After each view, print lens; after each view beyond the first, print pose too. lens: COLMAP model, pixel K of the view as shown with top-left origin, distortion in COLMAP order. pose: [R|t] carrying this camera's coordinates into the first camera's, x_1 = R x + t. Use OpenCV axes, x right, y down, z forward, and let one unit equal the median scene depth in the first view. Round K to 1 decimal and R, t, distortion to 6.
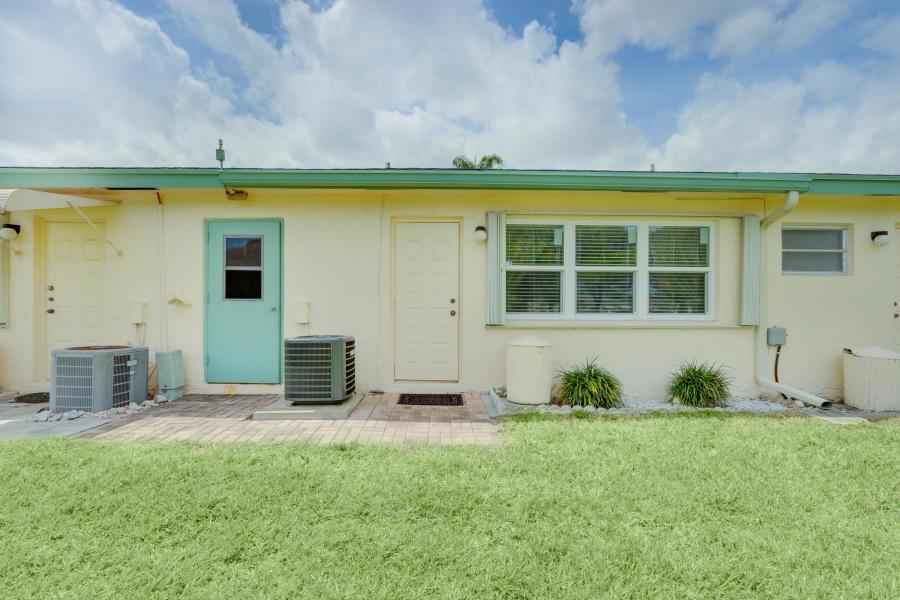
lens RADIAL K [[412.1, 0, 450.8], [0, 412.1, 307.3], [0, 0, 1]] dist [-0.017300, 0.000357]
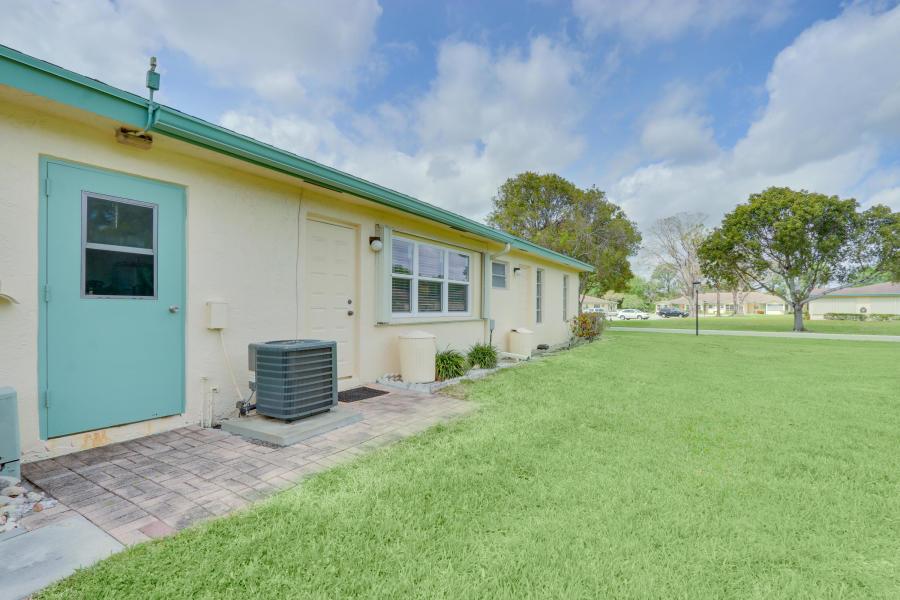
lens RADIAL K [[412.1, 0, 452.4], [0, 412.1, 303.8], [0, 0, 1]] dist [-0.017300, 0.000357]
pose [[0.540917, 0.005798, 0.841056, -0.765873], [-0.012767, 0.999918, 0.001317, -0.015325], [-0.840979, -0.011450, 0.540946, 0.203561]]
